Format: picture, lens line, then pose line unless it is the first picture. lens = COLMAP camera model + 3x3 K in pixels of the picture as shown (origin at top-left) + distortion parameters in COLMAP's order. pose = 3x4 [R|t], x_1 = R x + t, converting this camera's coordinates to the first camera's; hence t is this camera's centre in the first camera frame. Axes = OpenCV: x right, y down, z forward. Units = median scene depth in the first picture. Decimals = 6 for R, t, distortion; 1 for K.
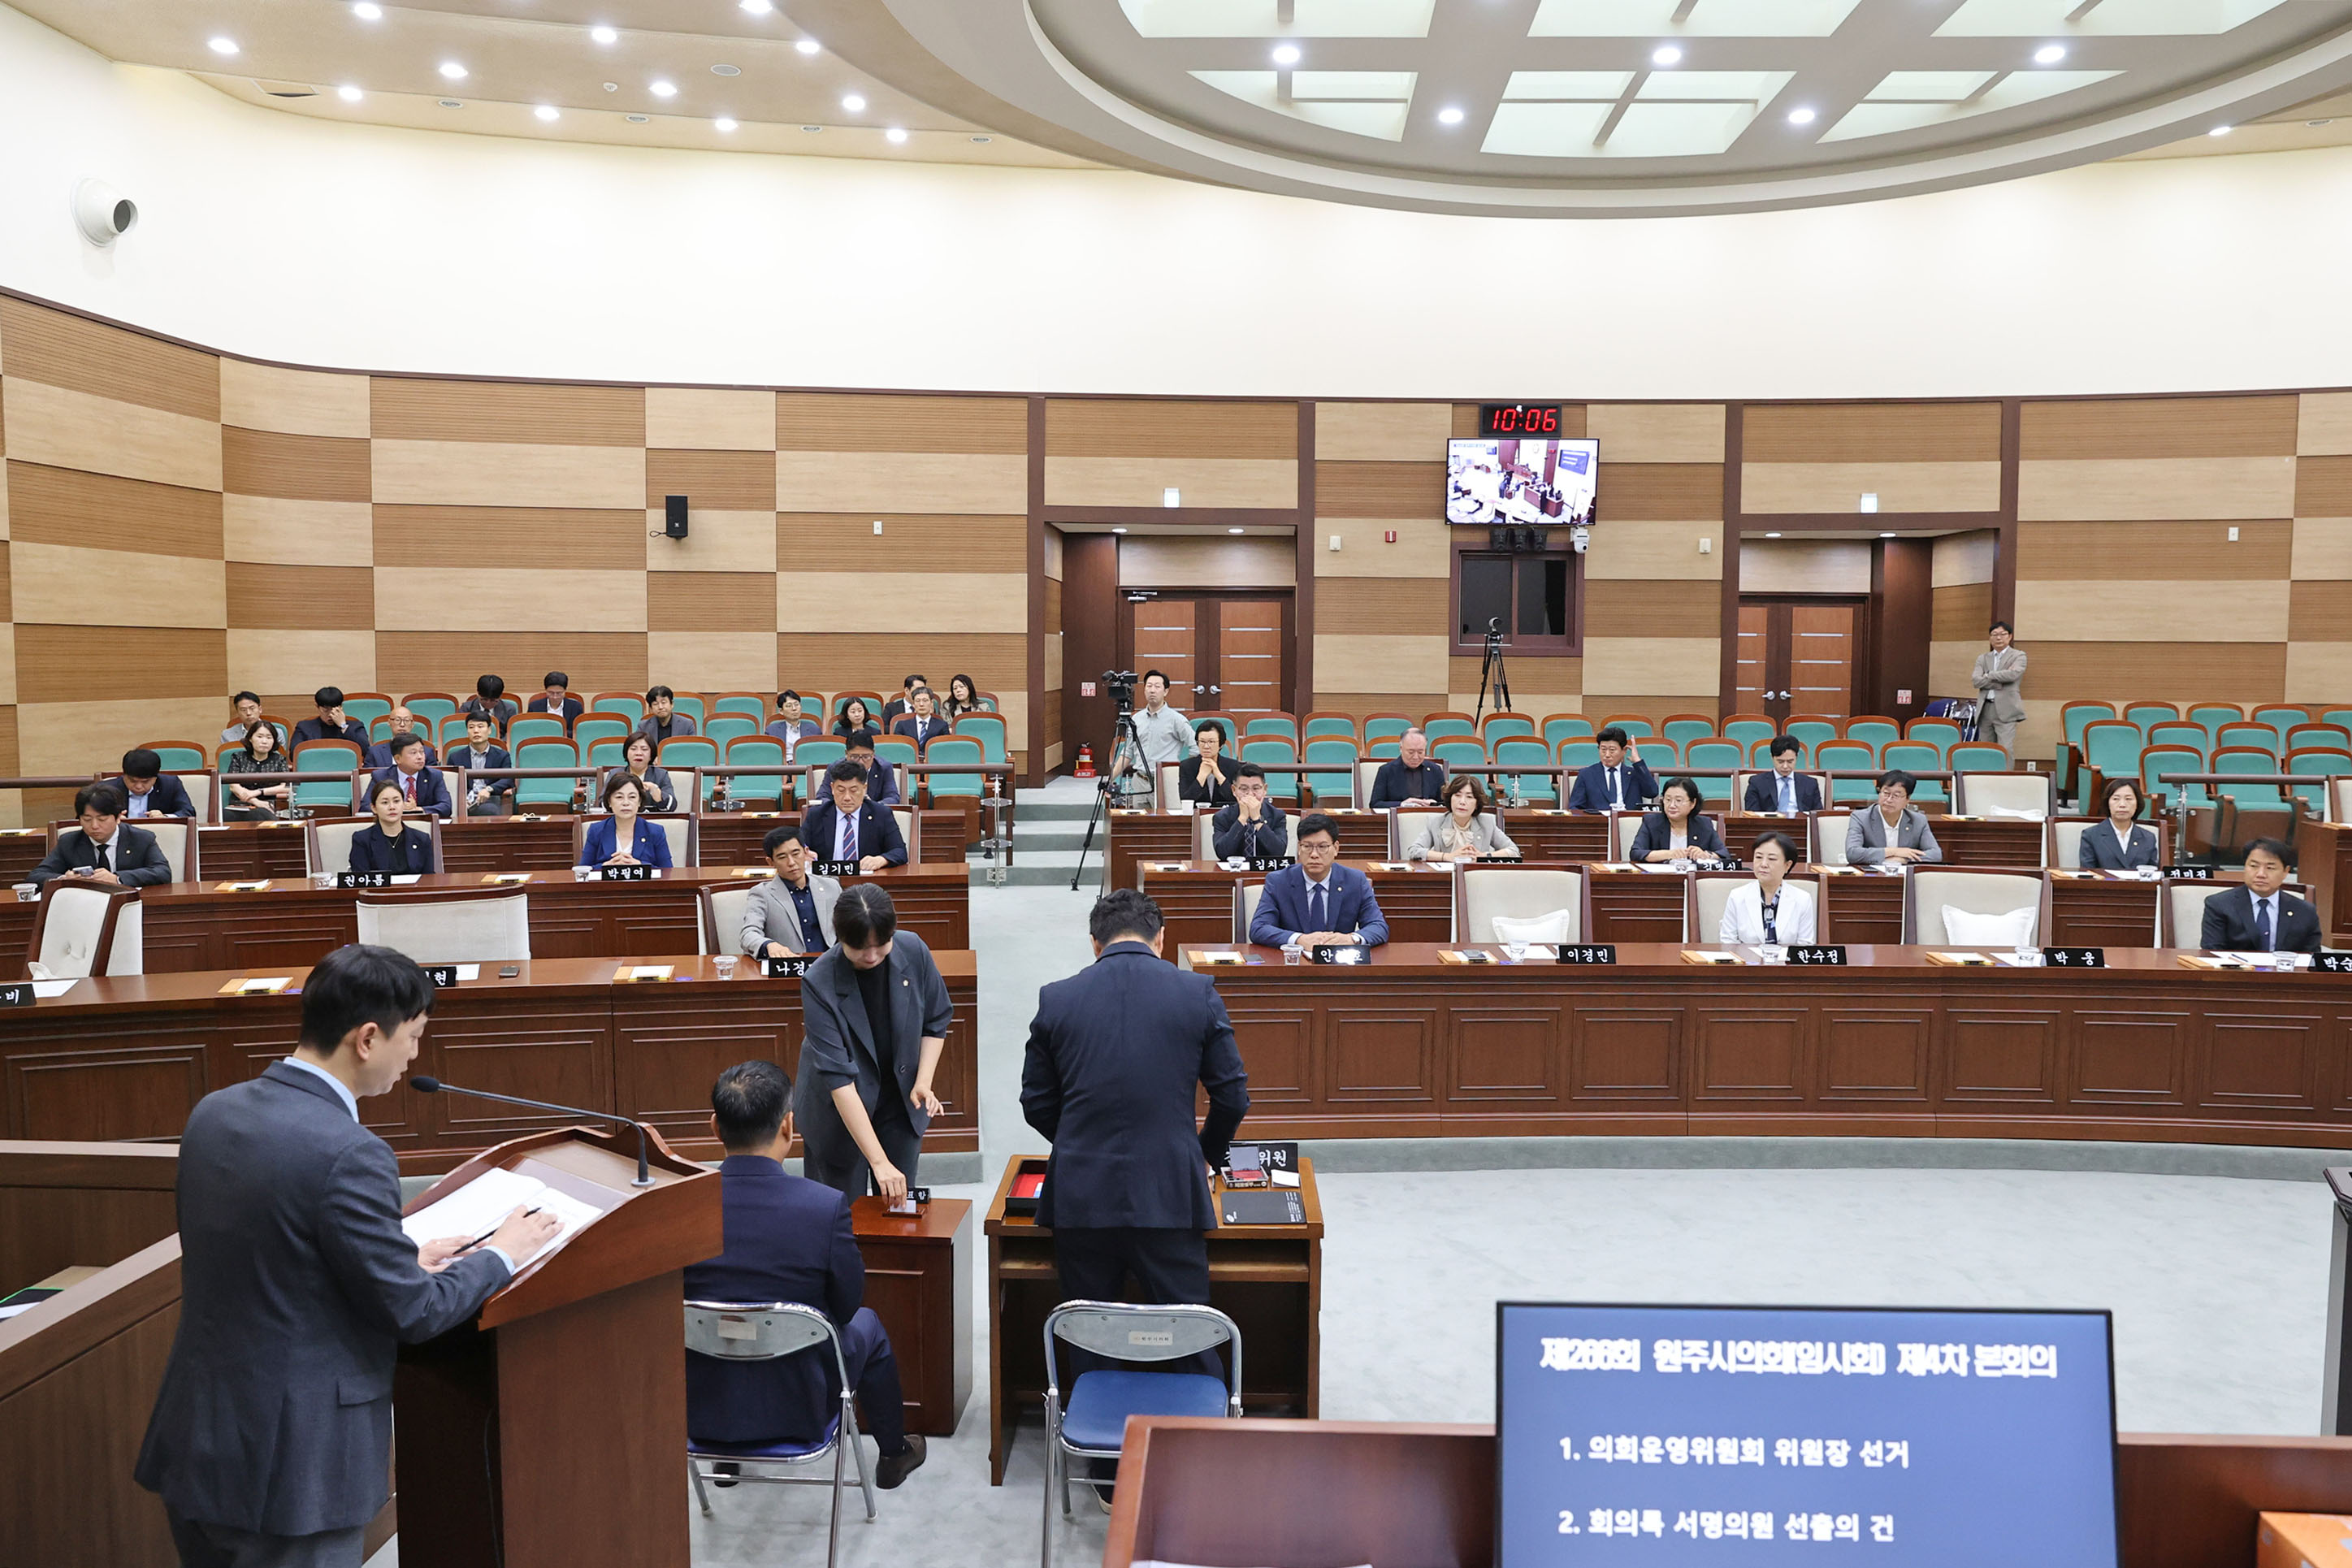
lens RADIAL K [[1652.9, 0, 1176.0], [0, 1652.9, 784.0], [0, 0, 1]] dist [-0.118061, 0.086890]
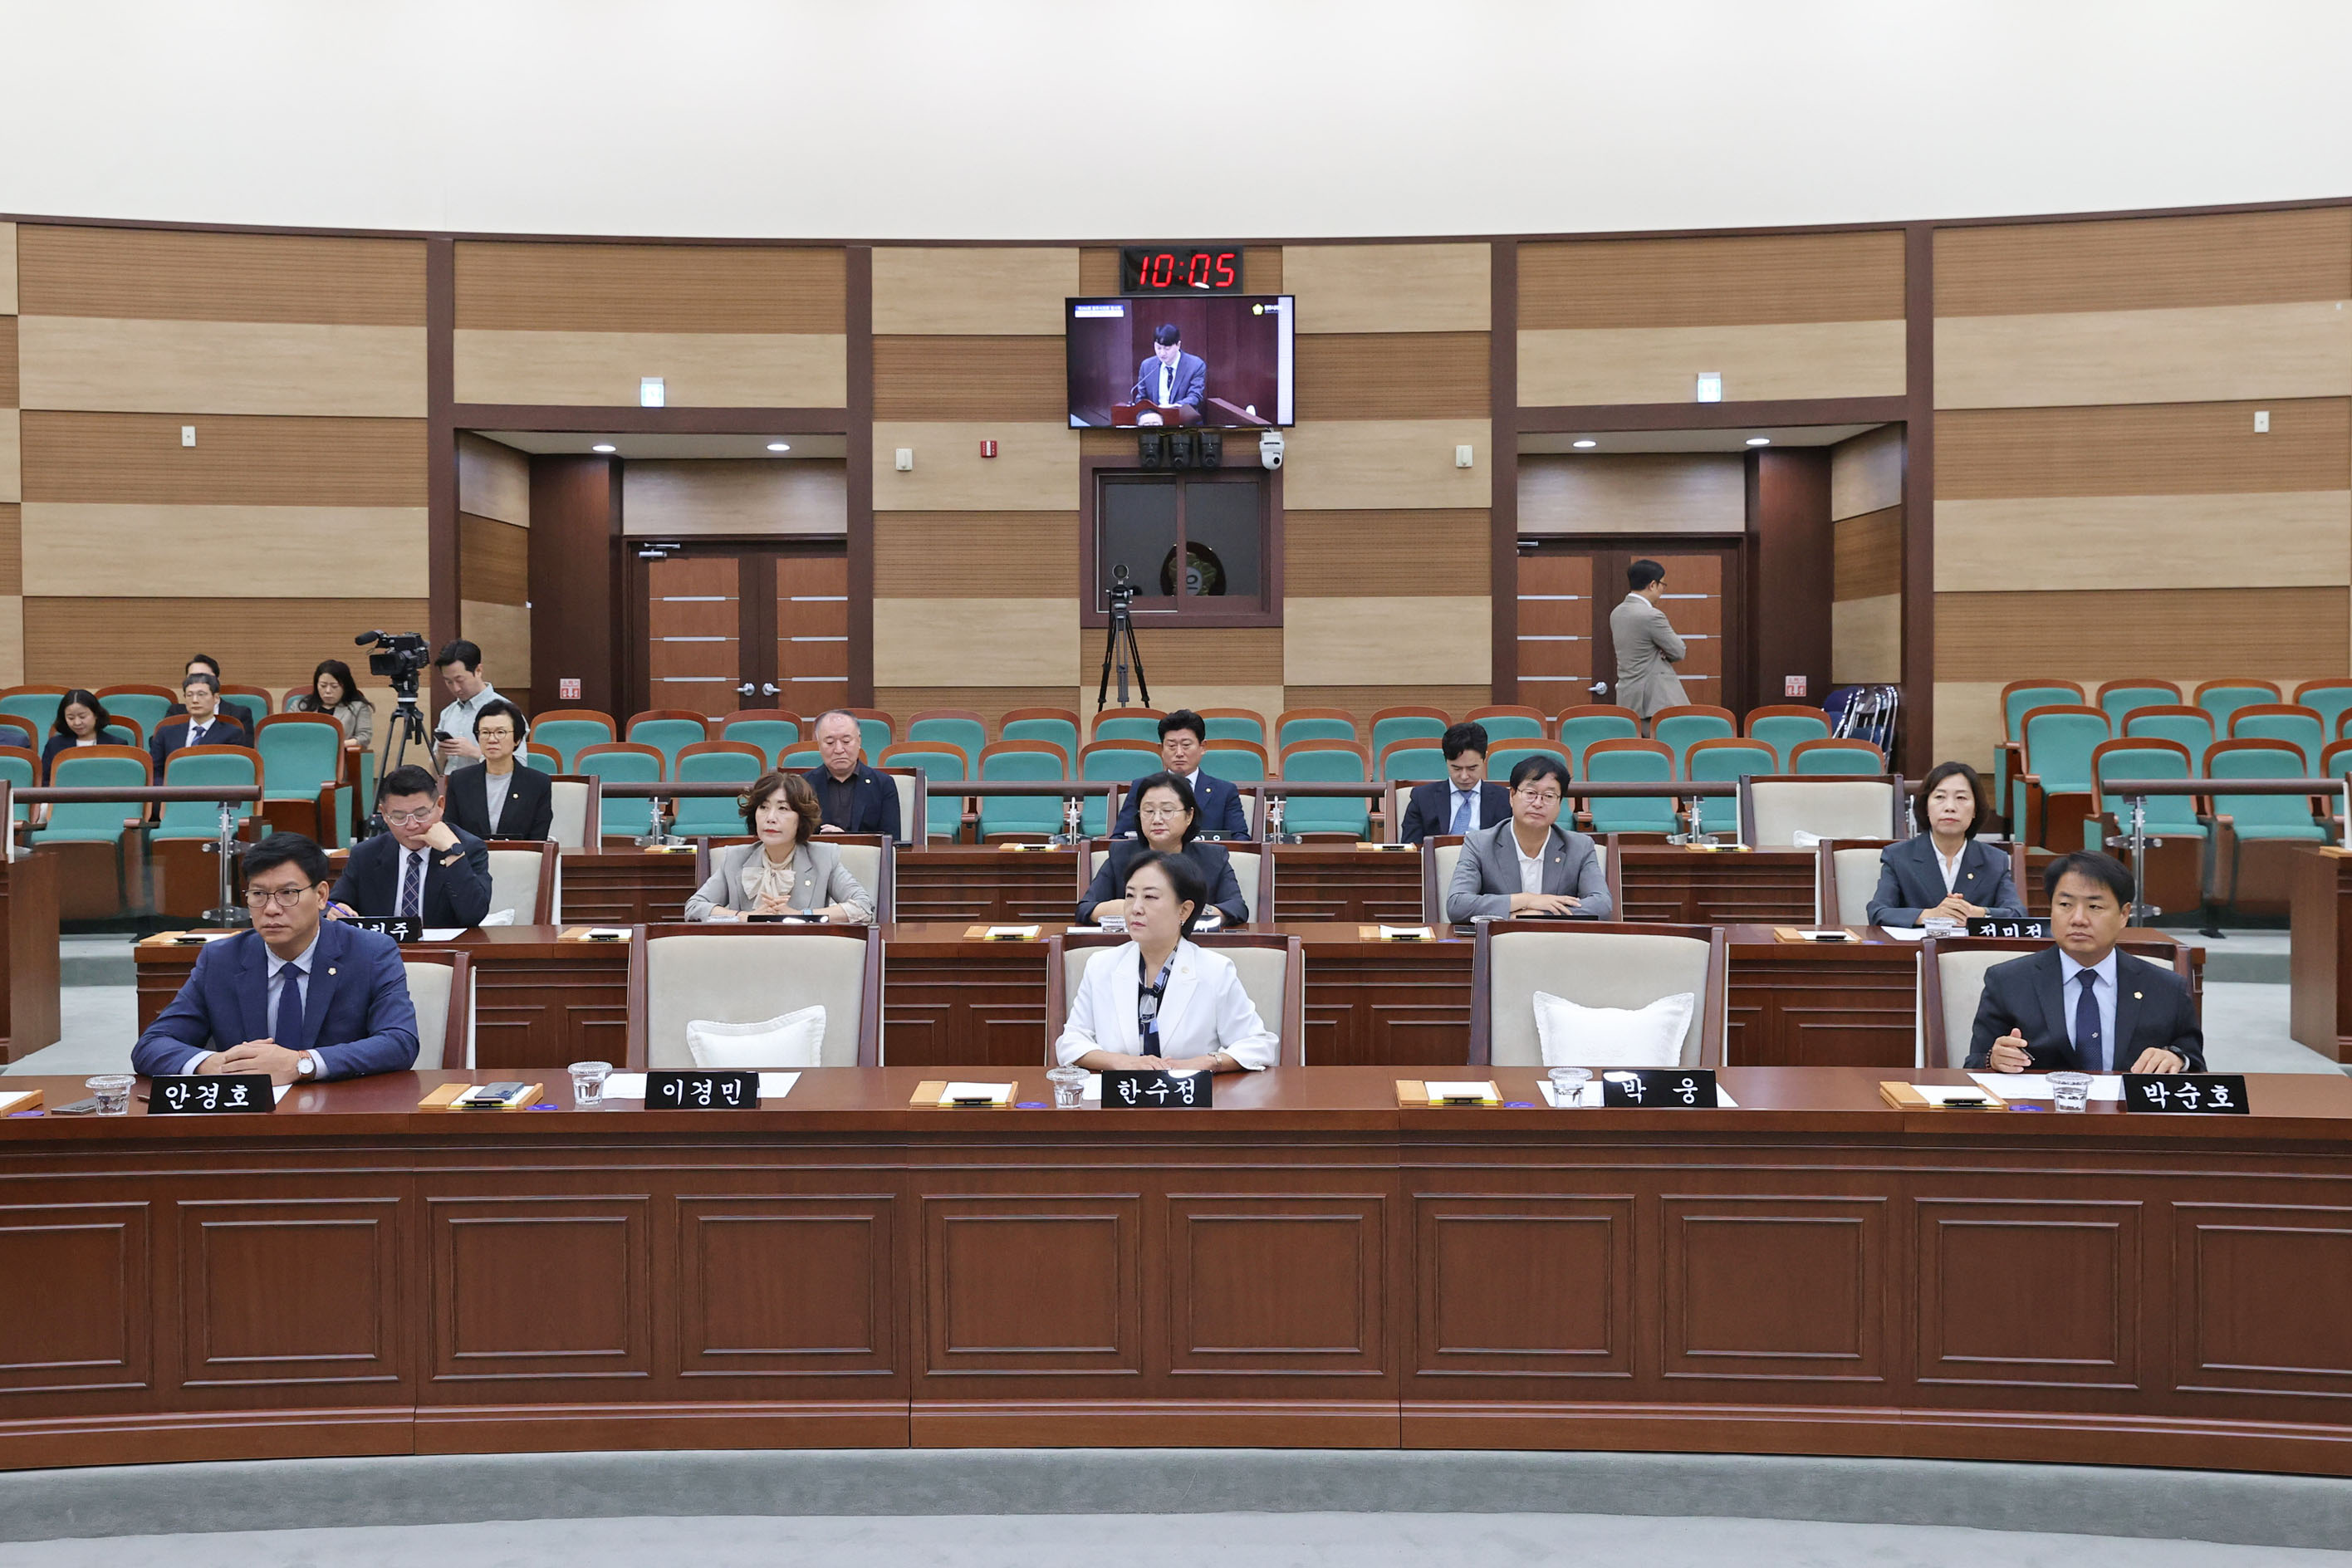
lens RADIAL K [[2152.5, 0, 1173.9], [0, 2152.5, 726.8], [0, 0, 1]] dist [-0.053604, 0.091324]
pose [[0.999158, -0.008630, 0.040098, 0.180503], [0.011094, 0.998036, -0.061648, 0.016073], [-0.039487, 0.062041, 0.997292, 0.152459]]
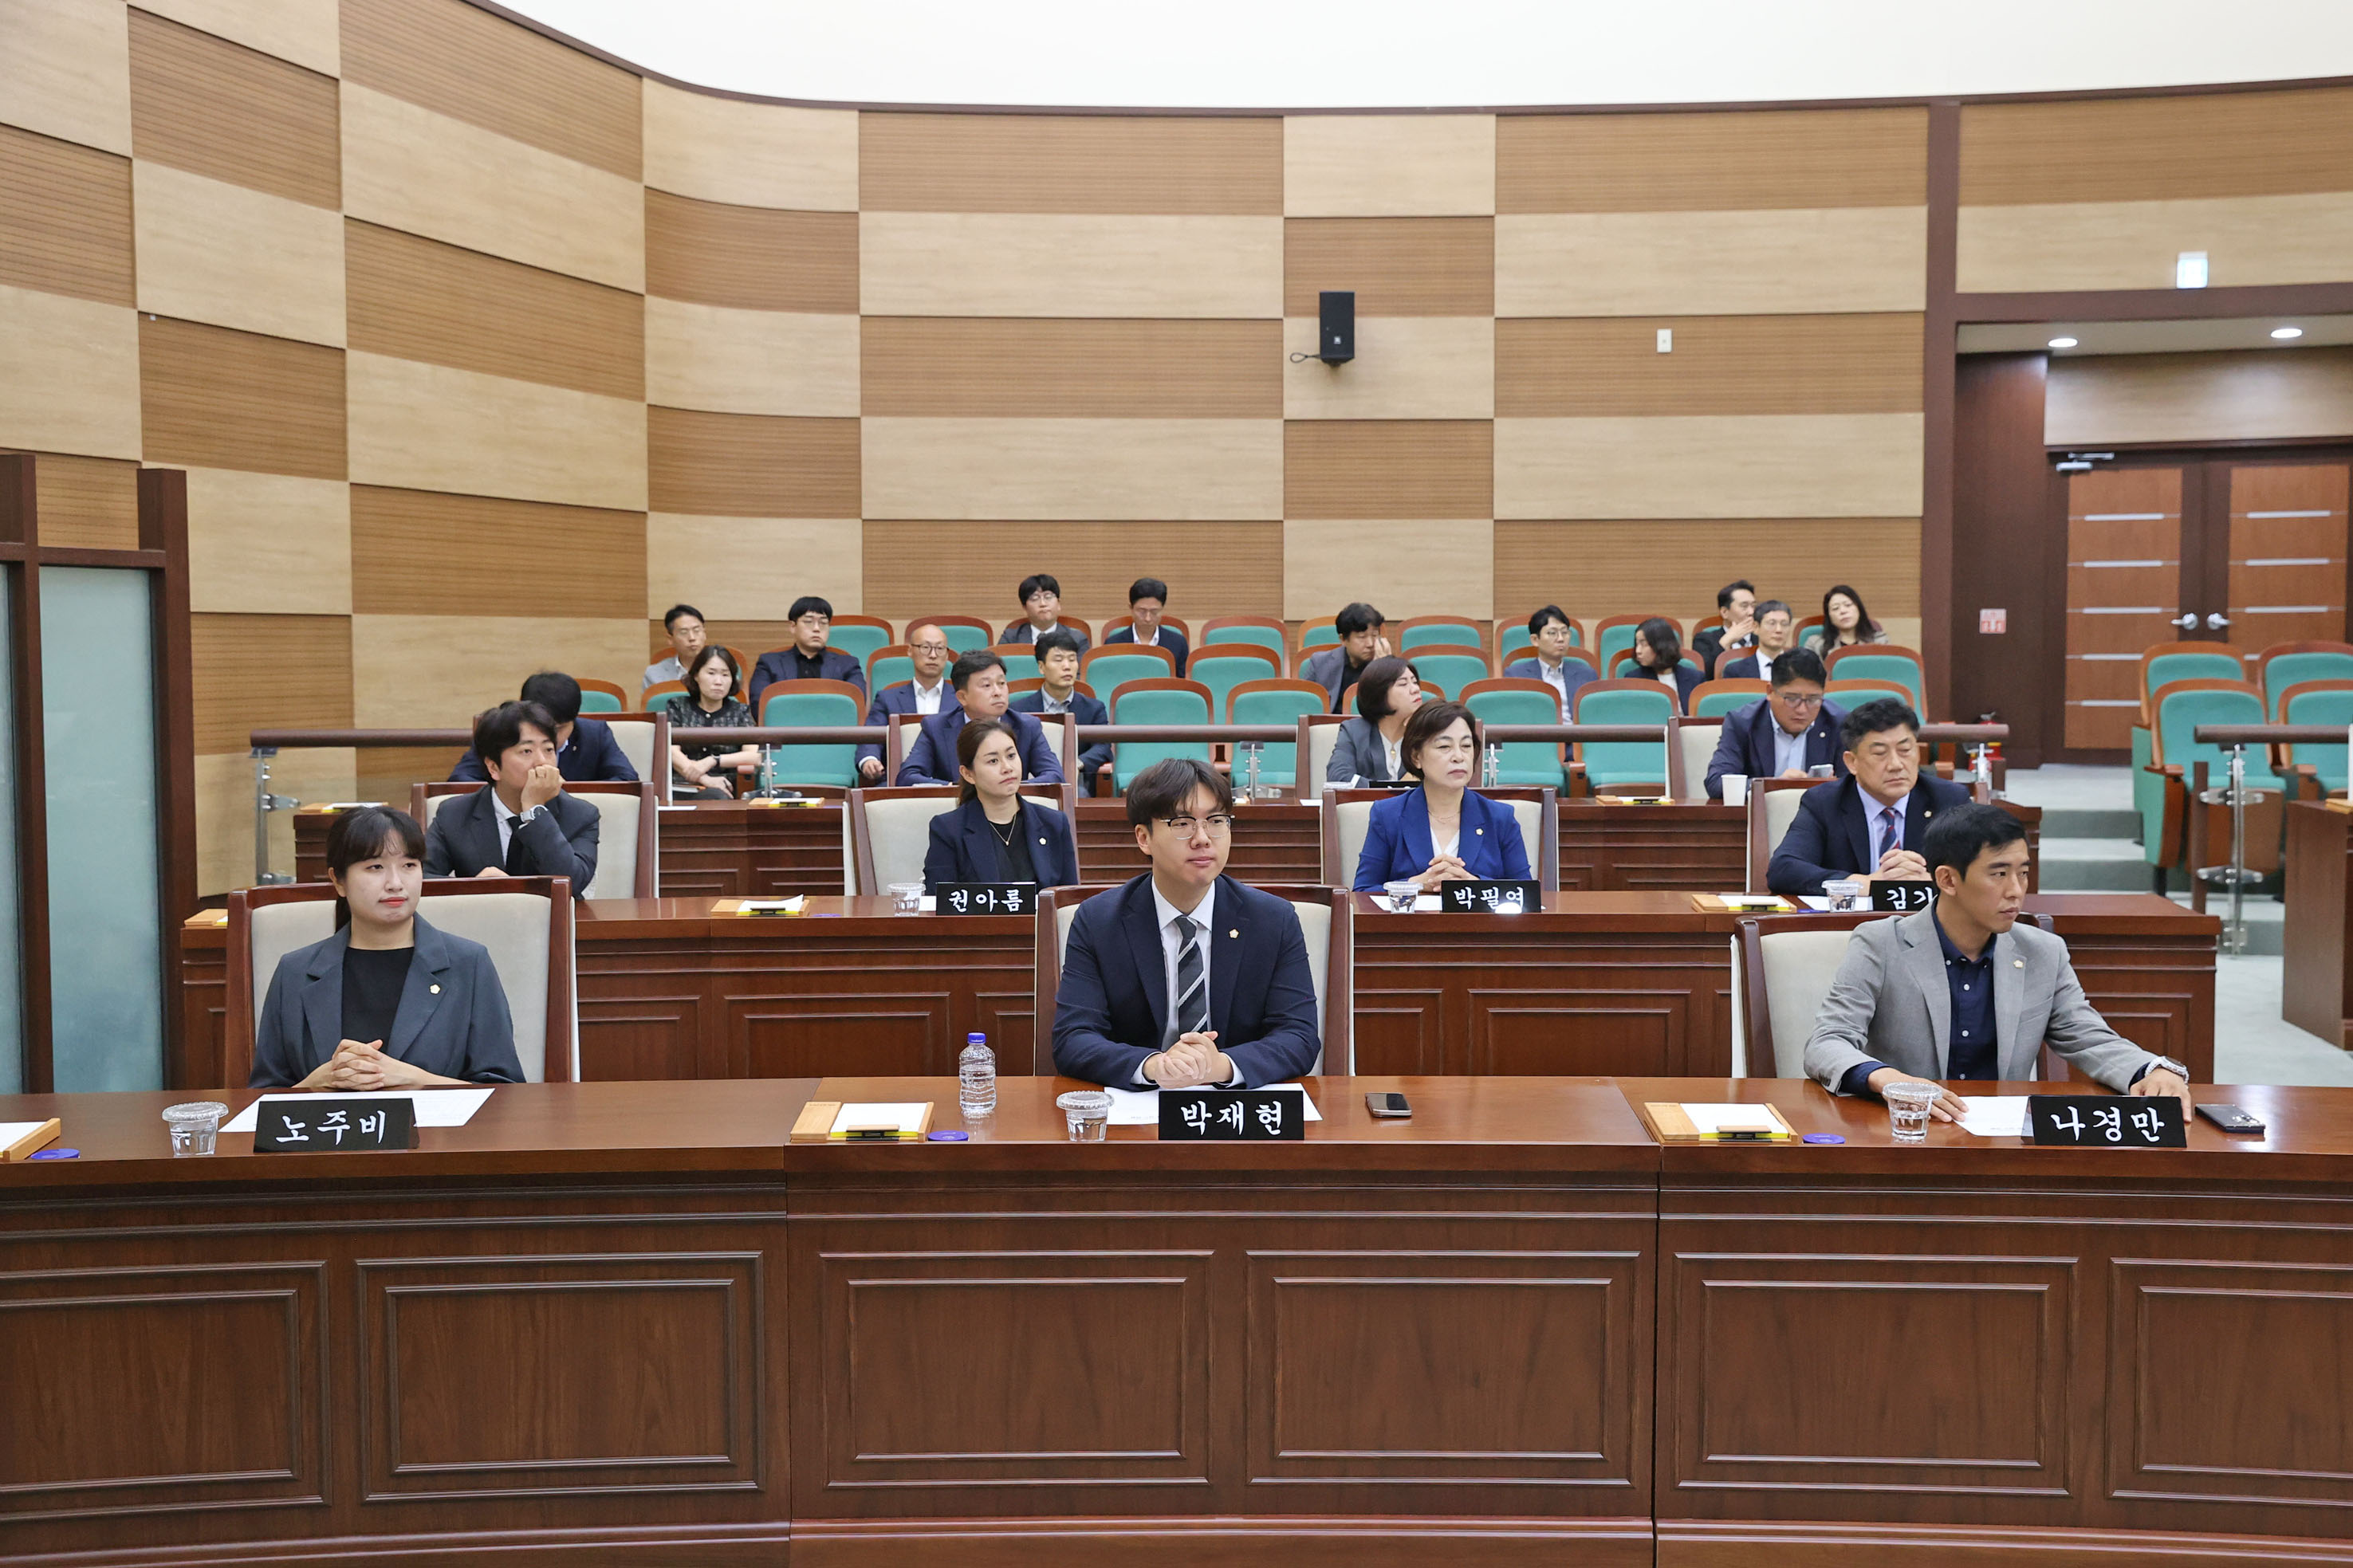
lens RADIAL K [[2266.4, 0, 1176.5], [0, 2266.4, 784.0], [0, 0, 1]] dist [-0.055800, 0.146727]
pose [[0.964106, 0.008354, -0.265388, -0.138833], [-0.012386, 0.999832, -0.013521, 0.017288], [0.265230, 0.016323, 0.964047, 0.178927]]
